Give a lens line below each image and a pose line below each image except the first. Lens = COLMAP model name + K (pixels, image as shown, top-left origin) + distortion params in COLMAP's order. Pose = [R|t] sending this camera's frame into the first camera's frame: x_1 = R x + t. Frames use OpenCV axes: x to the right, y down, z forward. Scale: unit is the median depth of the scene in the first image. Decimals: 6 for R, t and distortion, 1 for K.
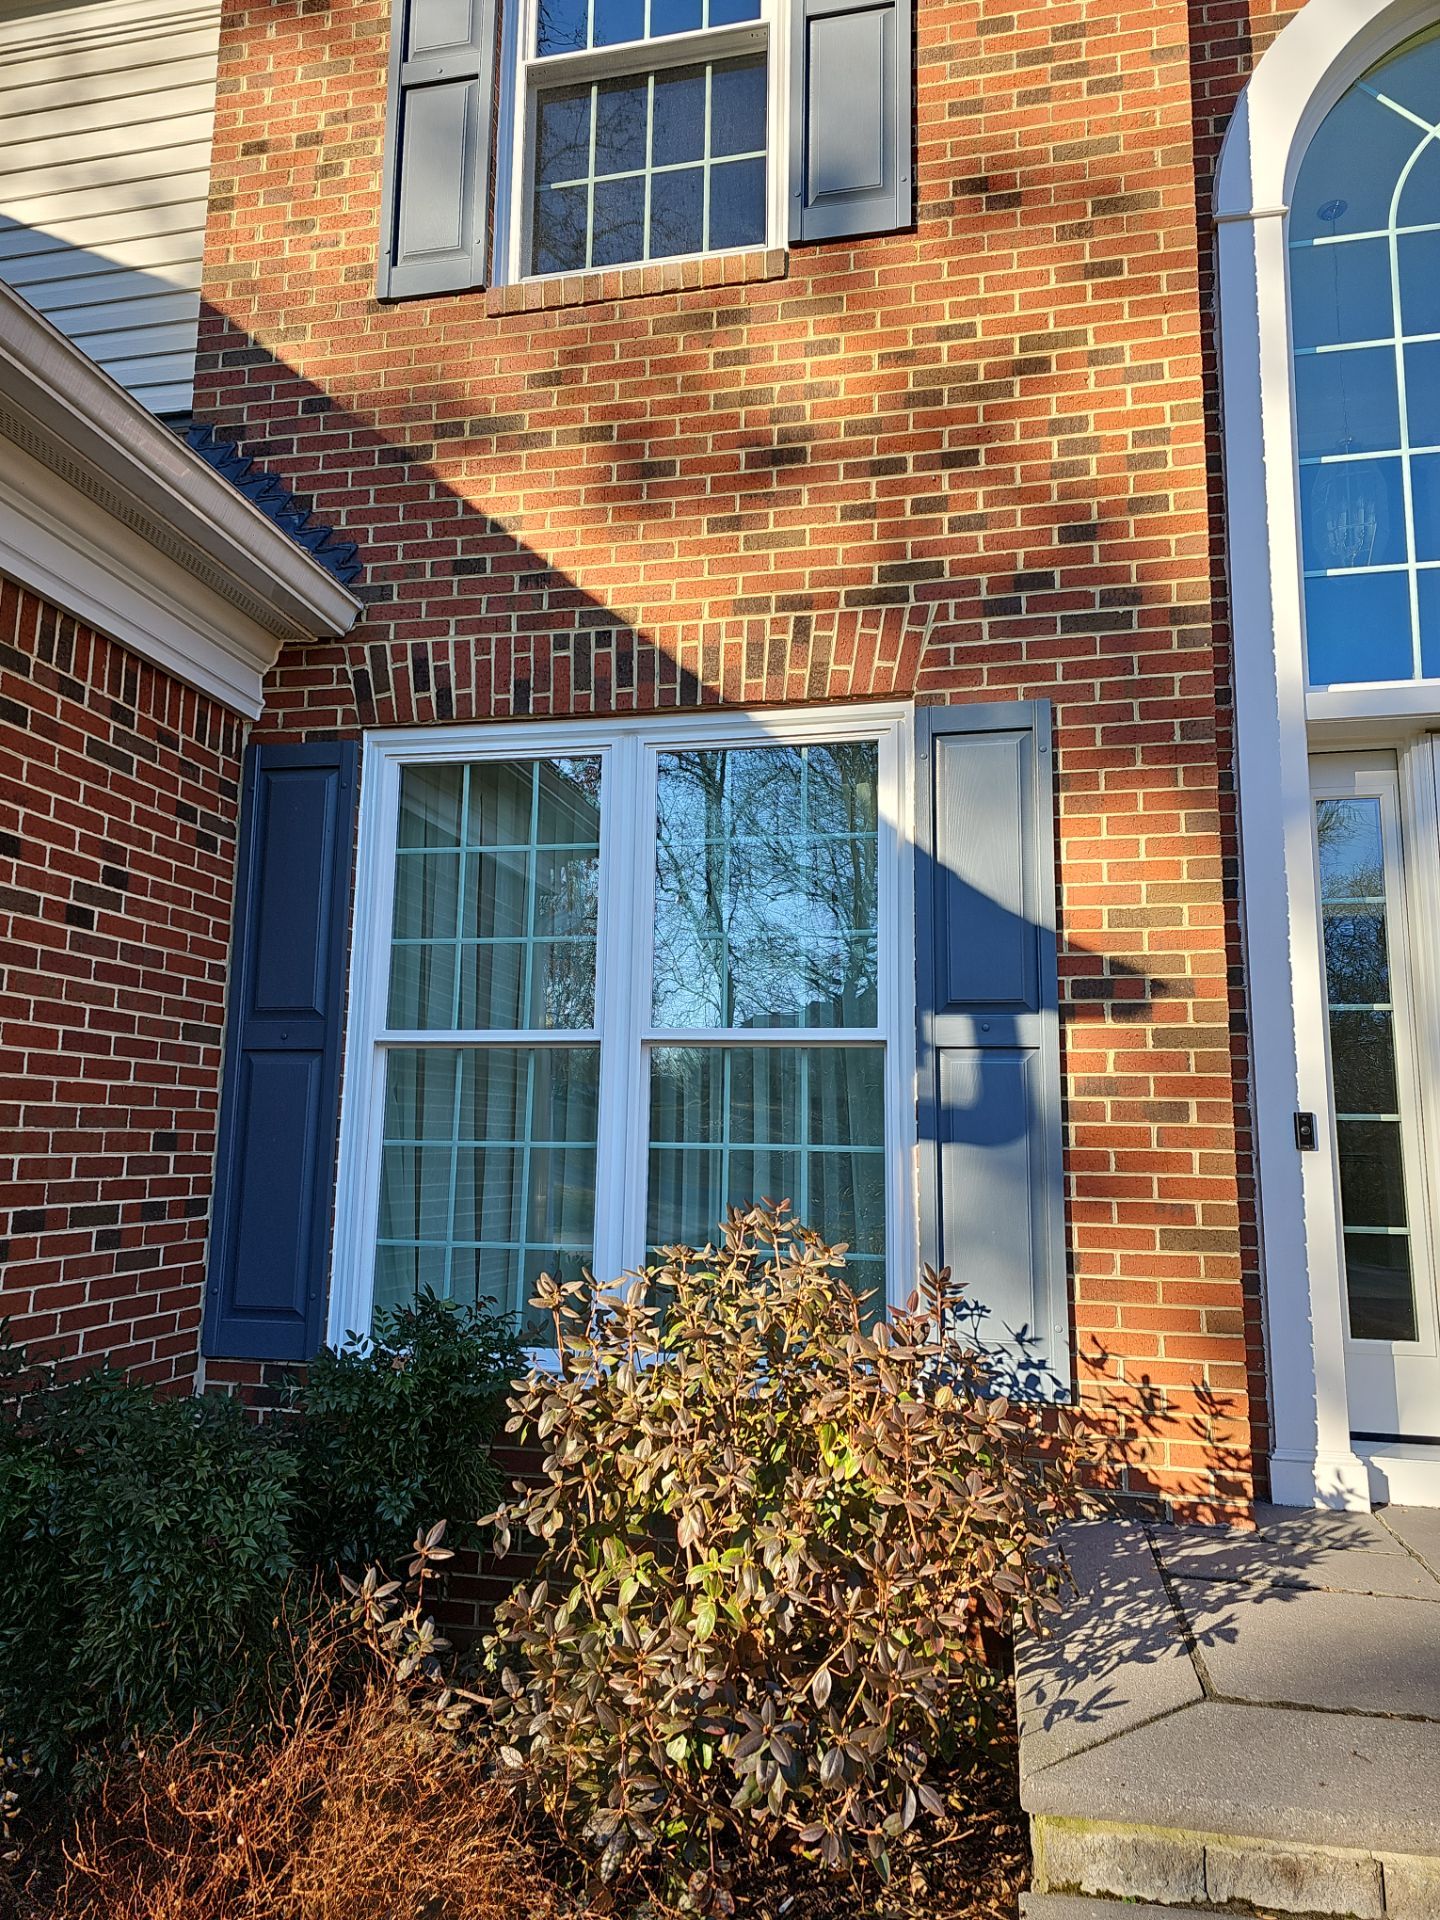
lens RADIAL K [[1247.0, 0, 703.8], [0, 1247.0, 954.9], [0, 0, 1]] dist [0.058662, -0.047742]
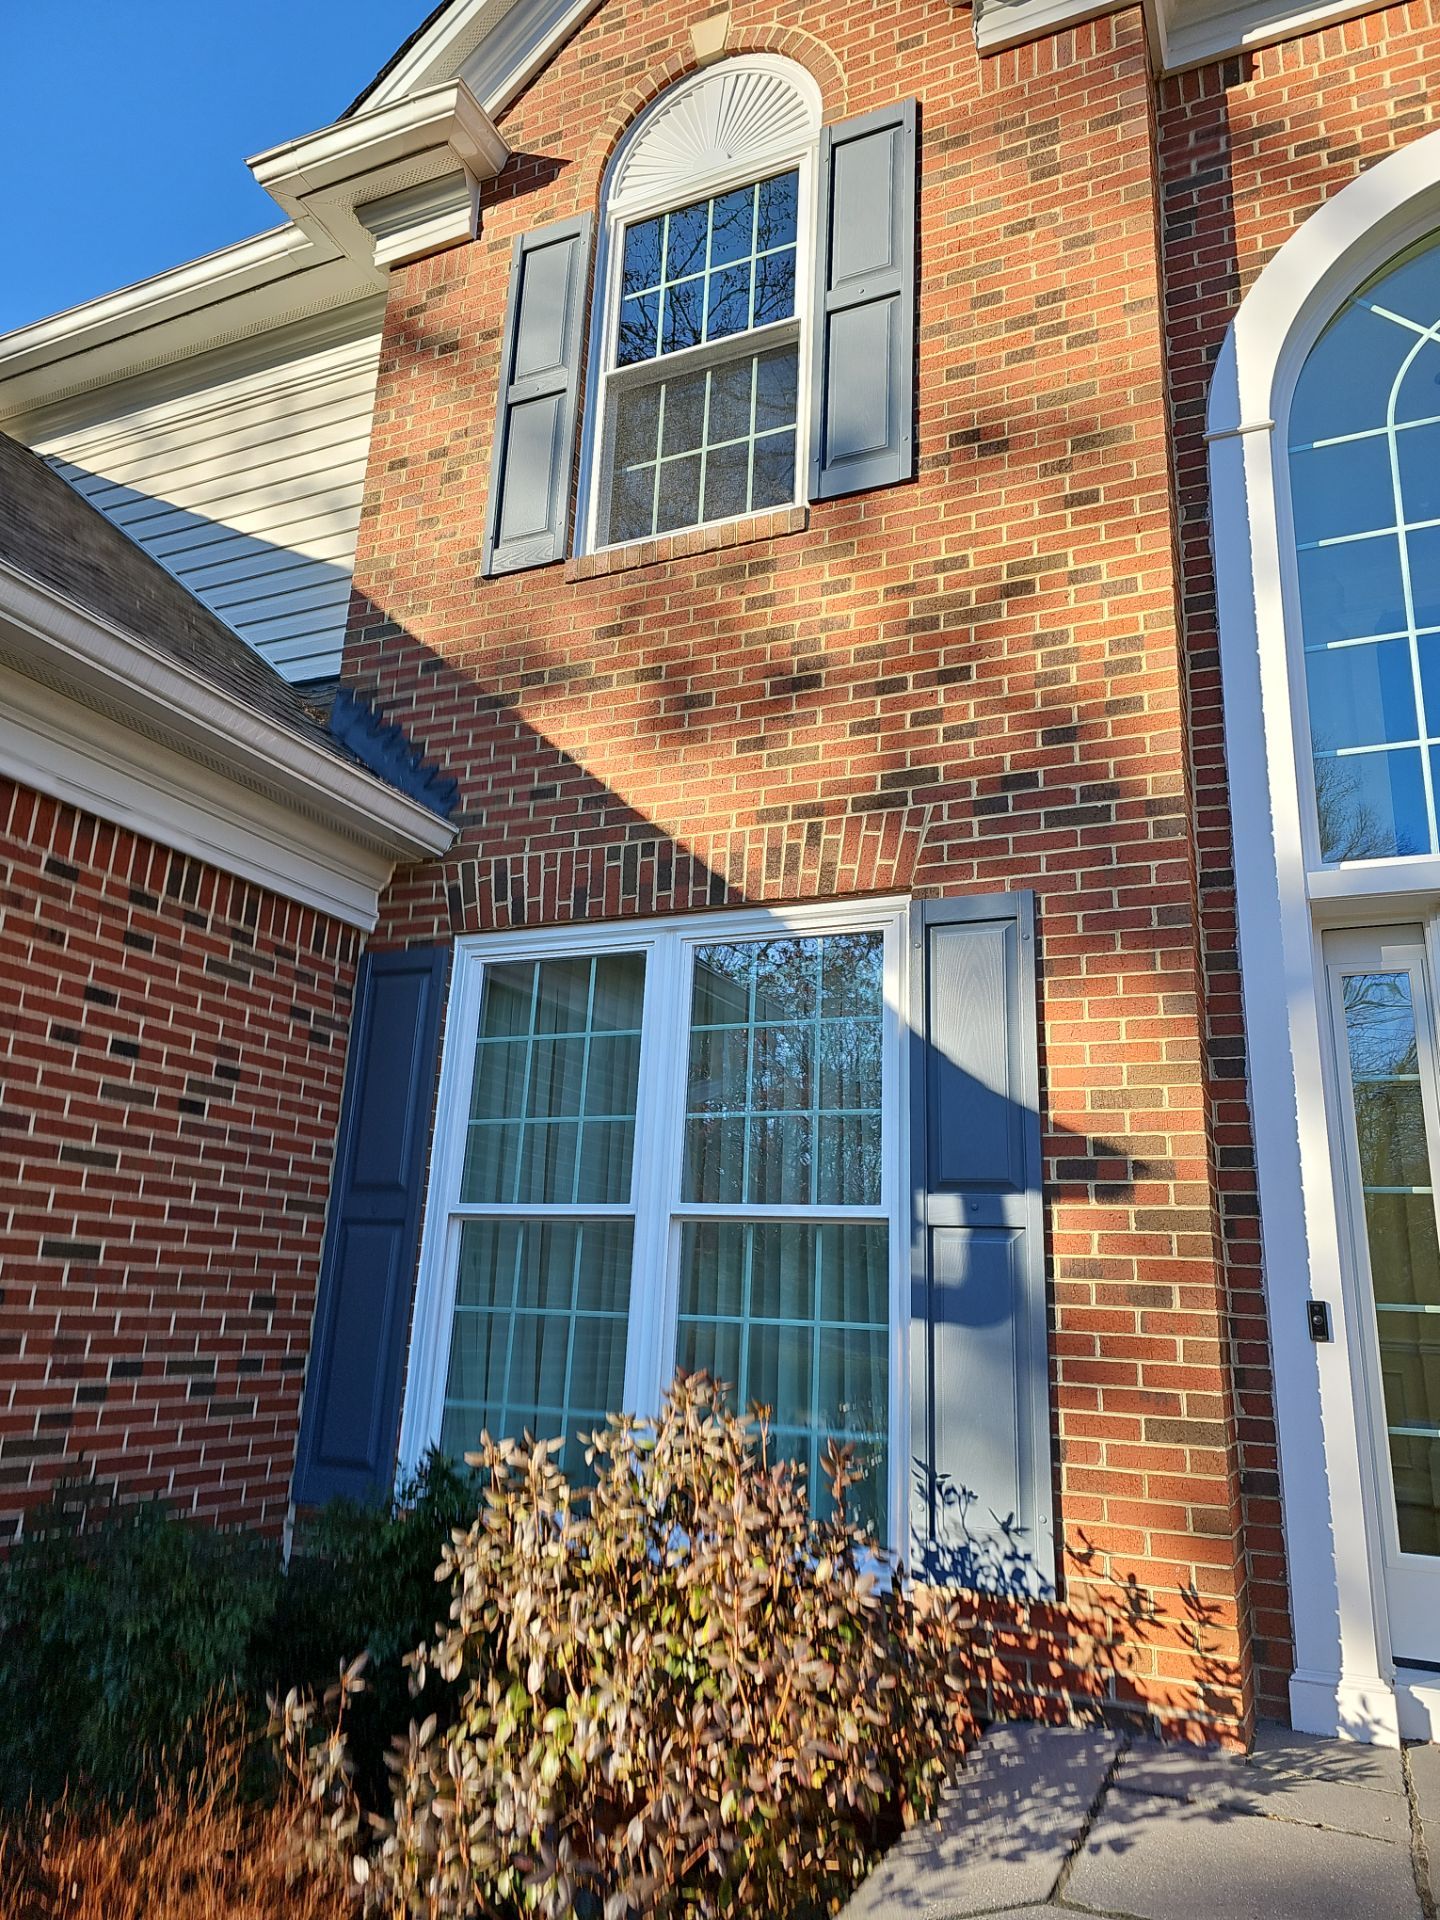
lens RADIAL K [[1277.5, 0, 733.6], [0, 1277.5, 948.2], [0, 0, 1]] dist [0.066024, -0.051465]
pose [[0.978092, -0.032134, -0.205679, 0.241173], [0.004554, 0.991081, -0.133183, -0.012456], [0.208125, 0.129328, 0.969514, -0.088402]]
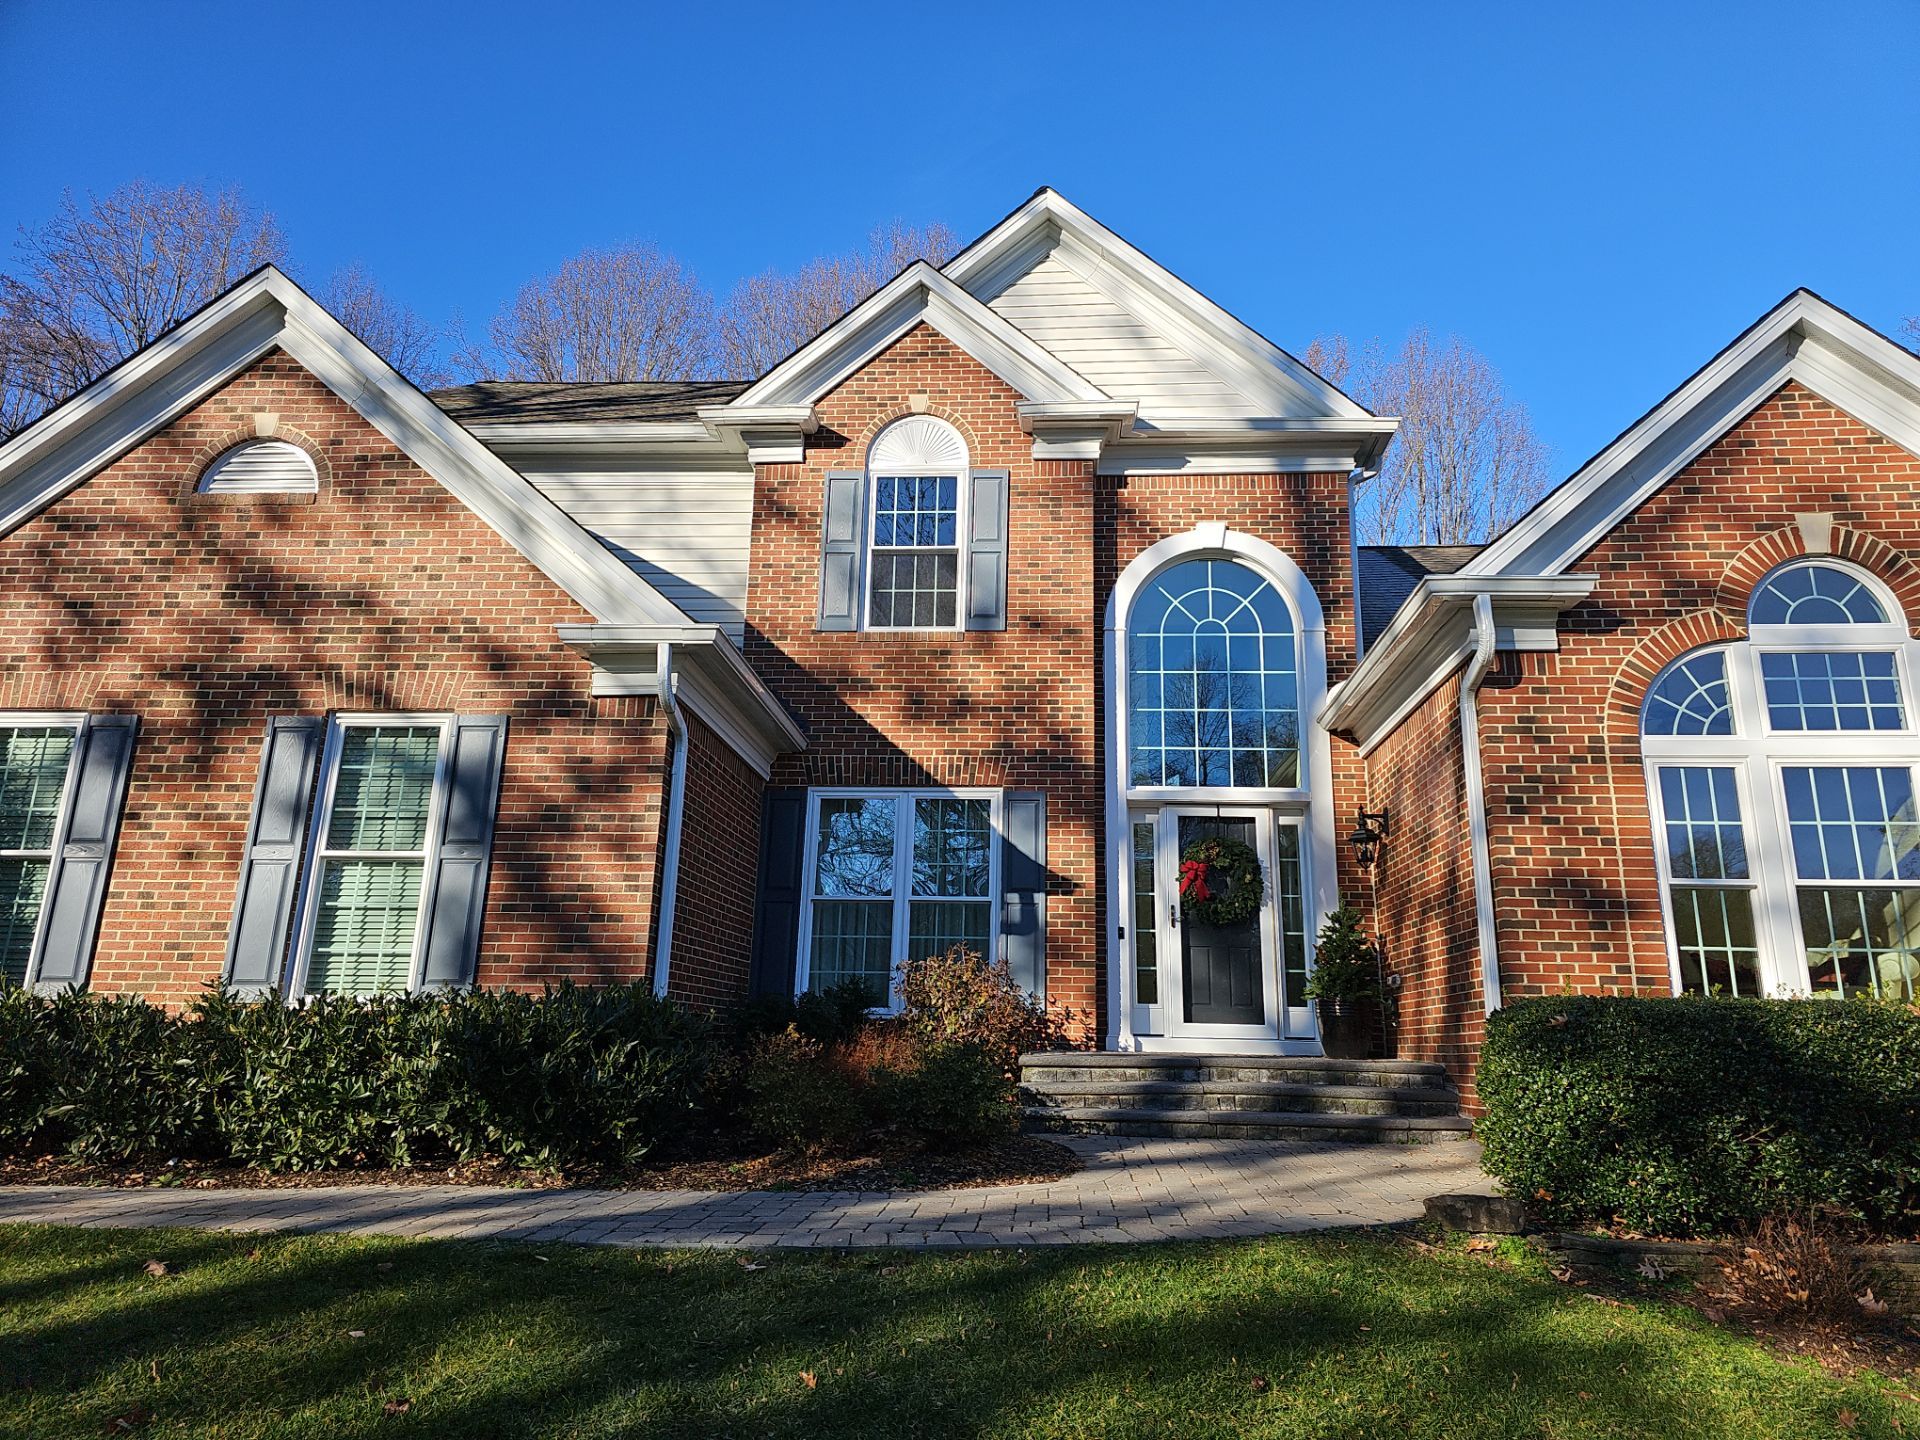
lens RADIAL K [[1247.0, 0, 951.2], [0, 1247.0, 714.9], [0, 0, 1]] dist [0.058662, -0.047742]
pose [[0.991619, 0.039807, 0.122910, -0.335868], [-0.027329, 0.994451, -0.101586, -0.069970], [-0.126272, 0.097376, 0.987205, -1.992396]]
